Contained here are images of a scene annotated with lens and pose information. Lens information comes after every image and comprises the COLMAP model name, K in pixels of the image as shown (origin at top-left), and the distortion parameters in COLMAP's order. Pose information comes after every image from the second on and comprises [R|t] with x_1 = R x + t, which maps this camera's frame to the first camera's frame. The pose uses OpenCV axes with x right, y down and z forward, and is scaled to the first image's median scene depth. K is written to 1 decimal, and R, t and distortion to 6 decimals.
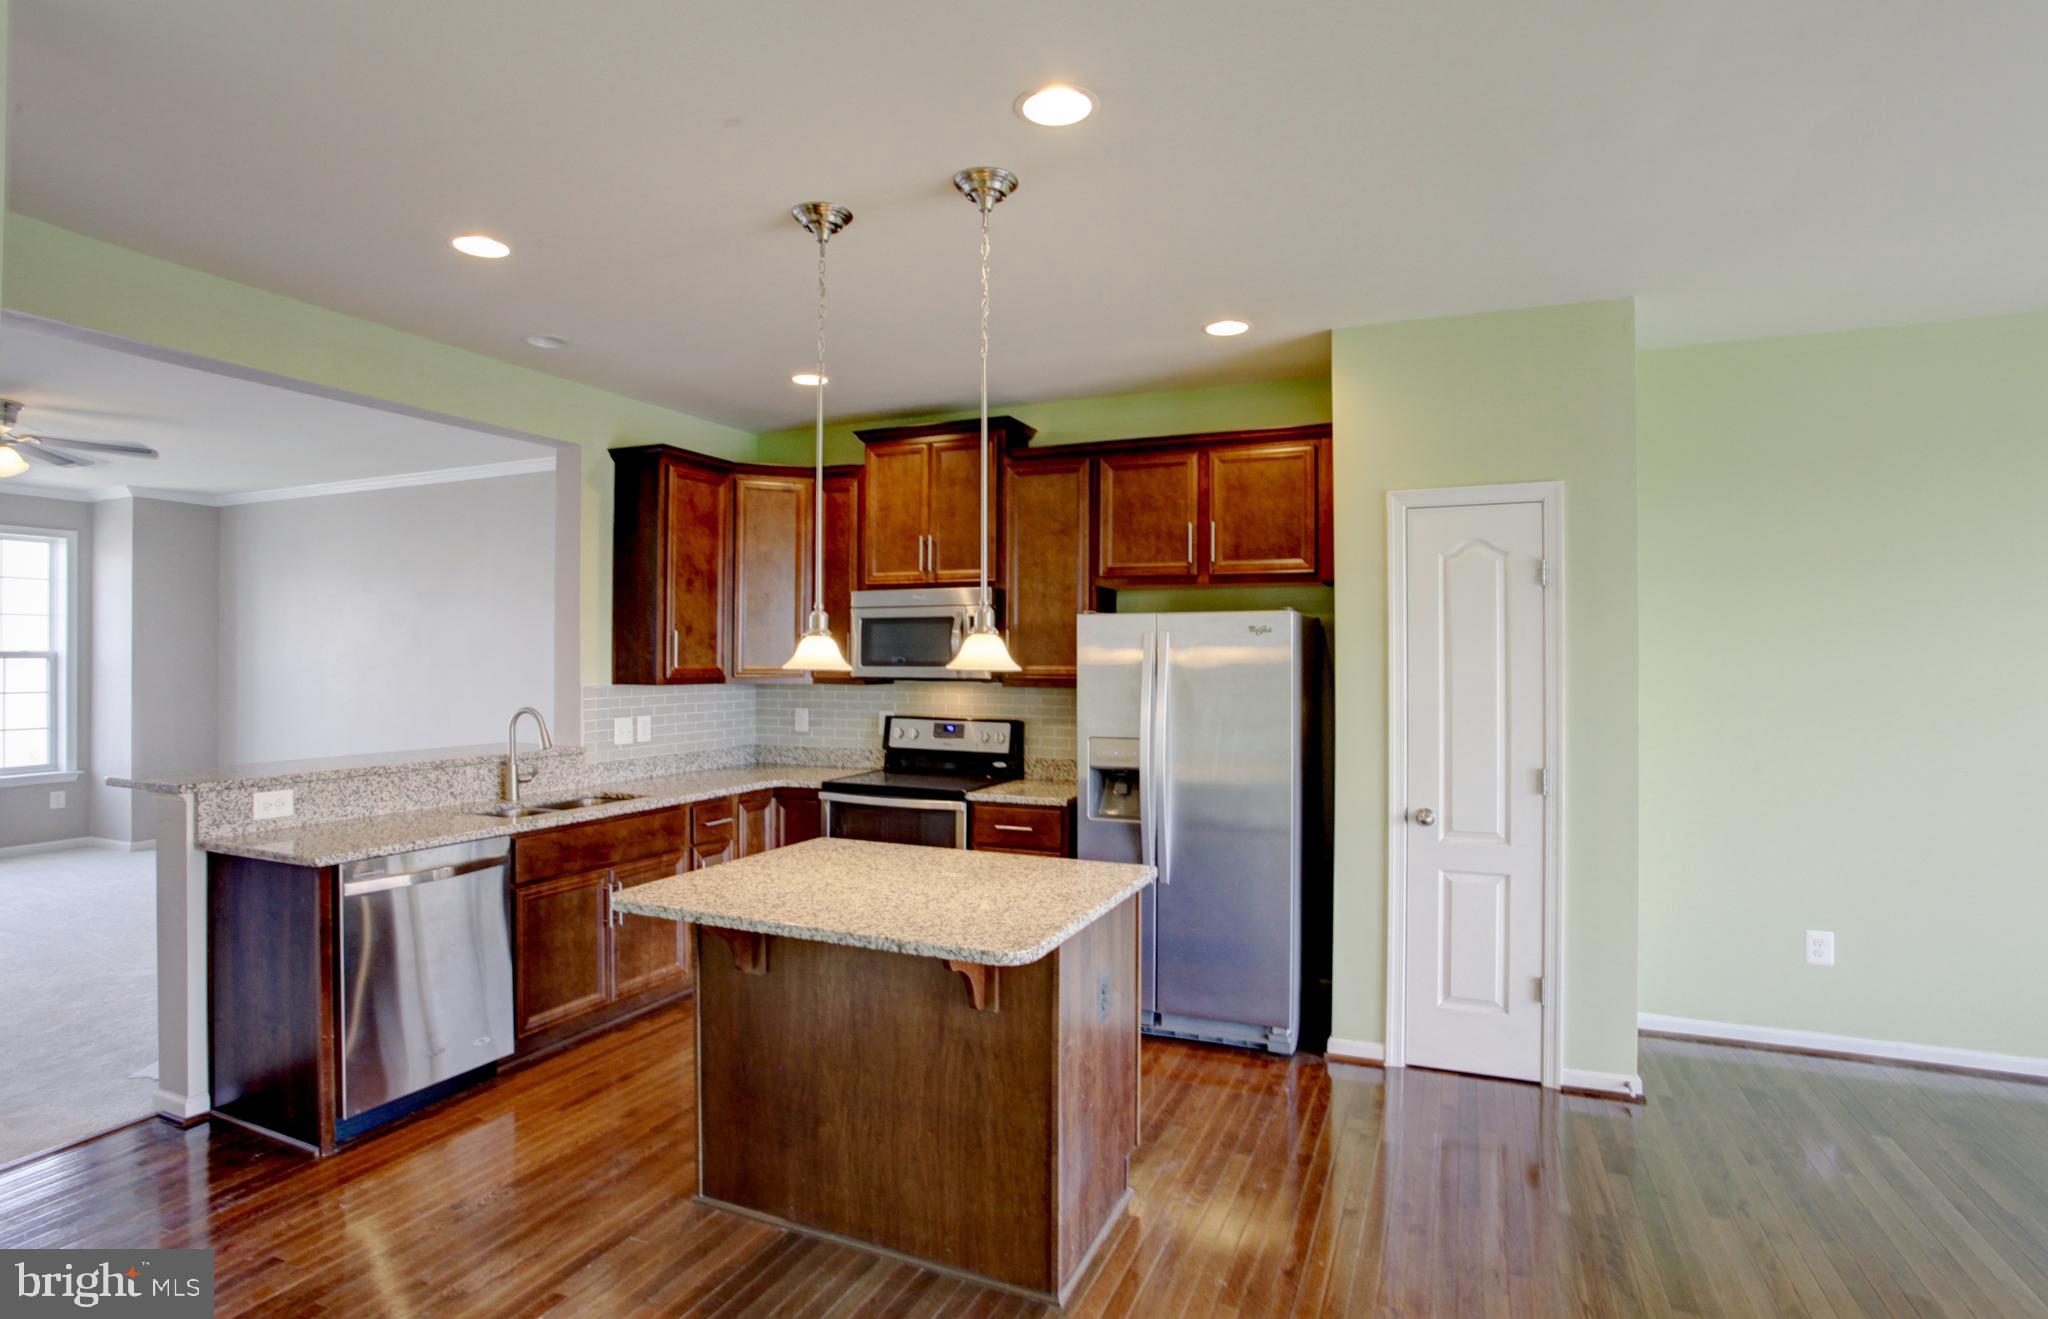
lens RADIAL K [[1022.1, 0, 1024.0], [0, 1022.1, 659.5], [0, 0, 1]] dist [-0.078550, 0.038784]
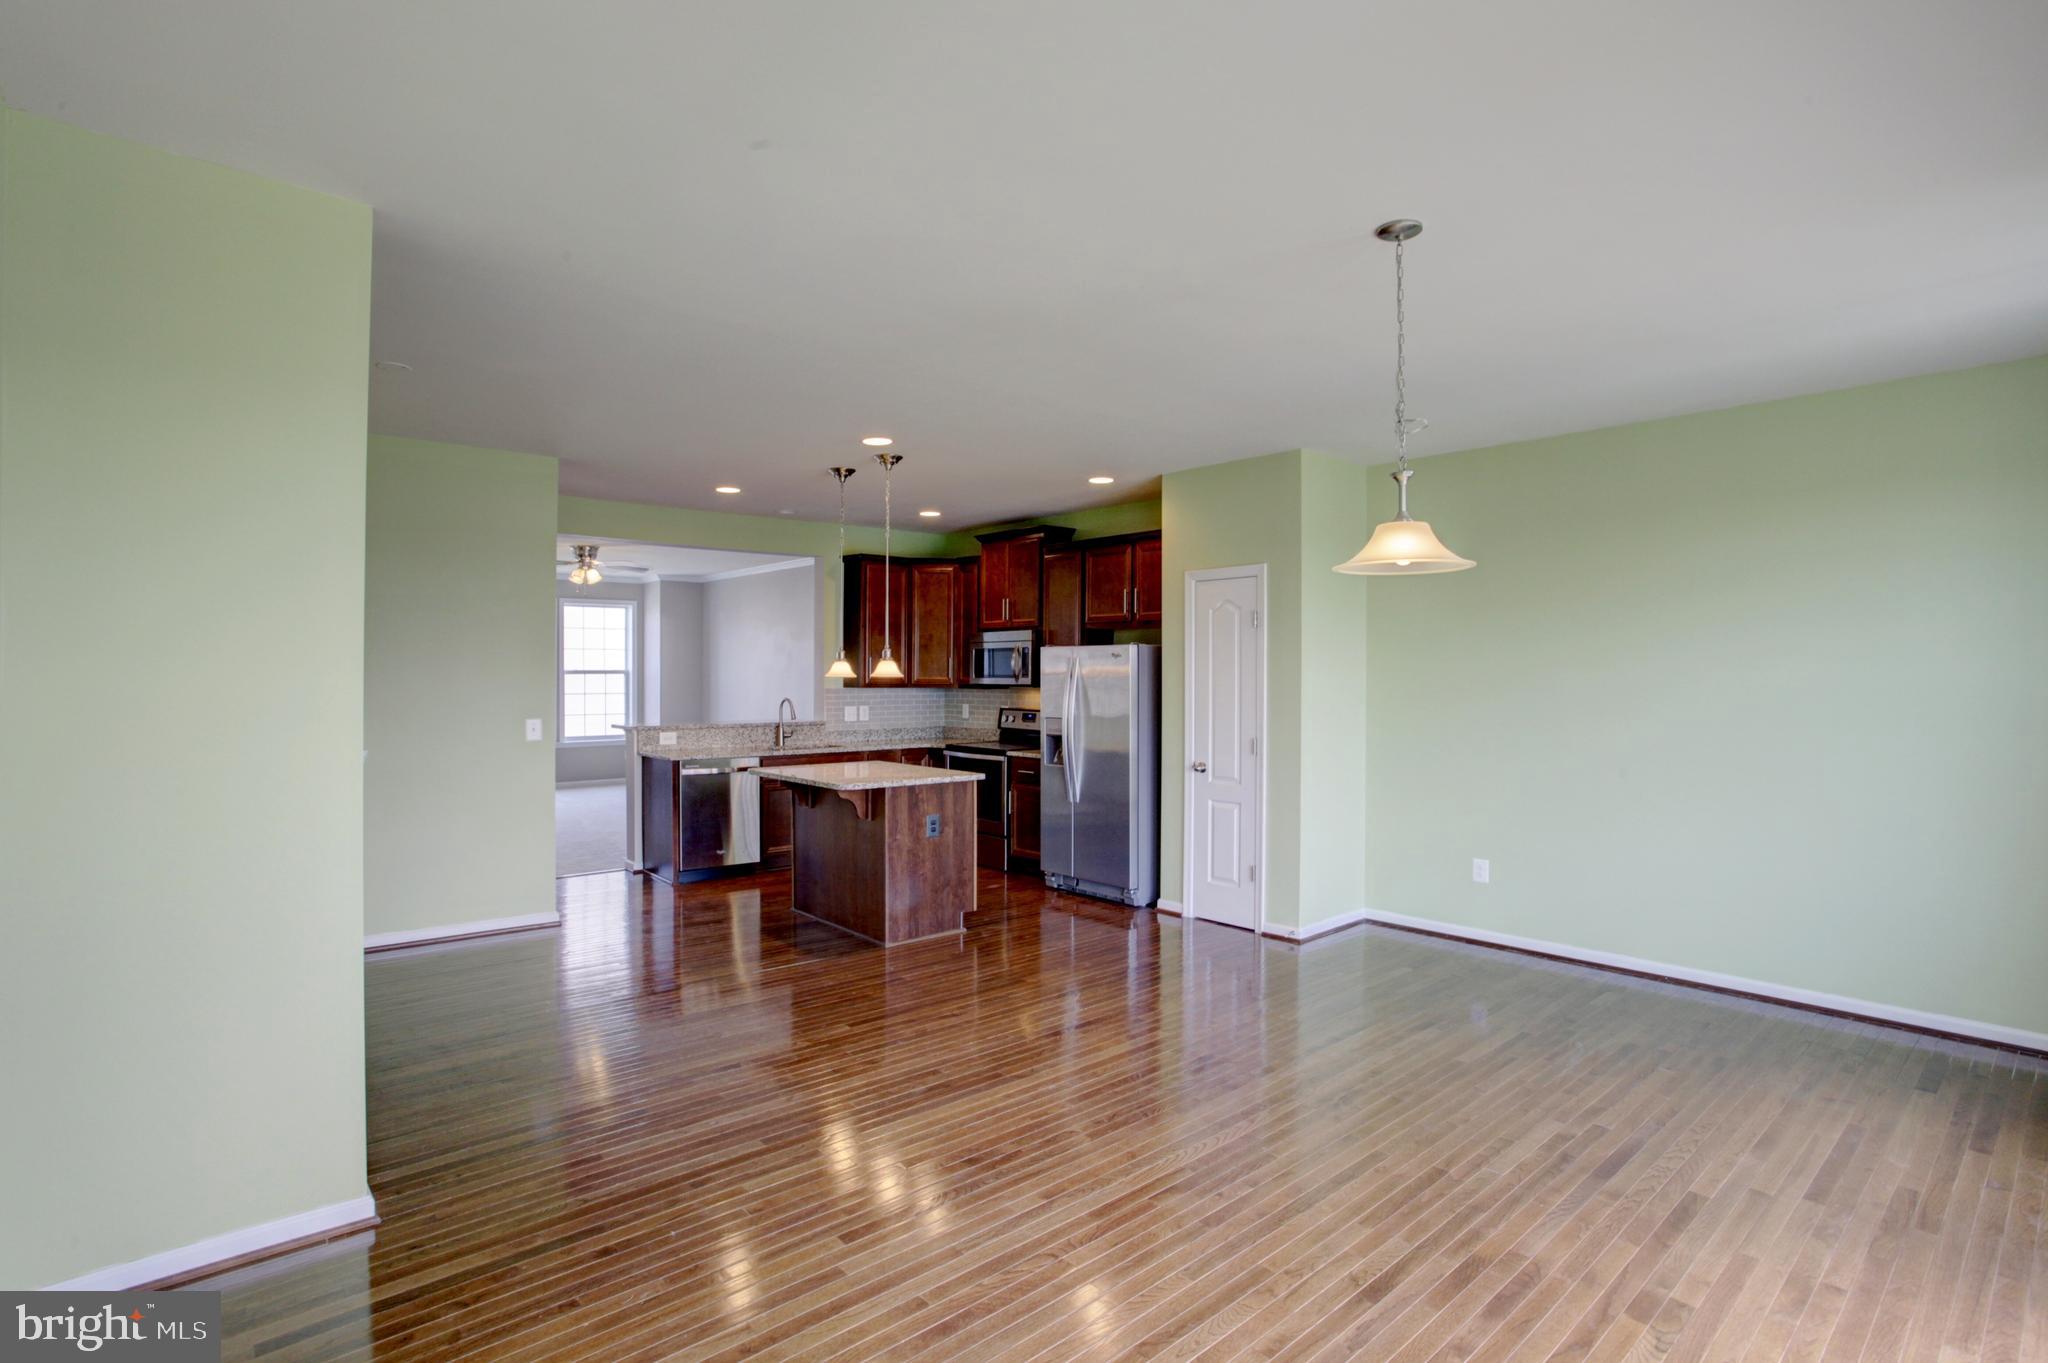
lens RADIAL K [[996.5, 0, 1024.0], [0, 996.5, 681.5], [0, 0, 1]] dist [-0.077582, 0.032397]
pose [[0.905305, 0.003083, -0.424752, 0.786818], [-0.001150, 0.999988, 0.004809, 0.006594], [0.424762, -0.003865, 0.905297, -0.578617]]
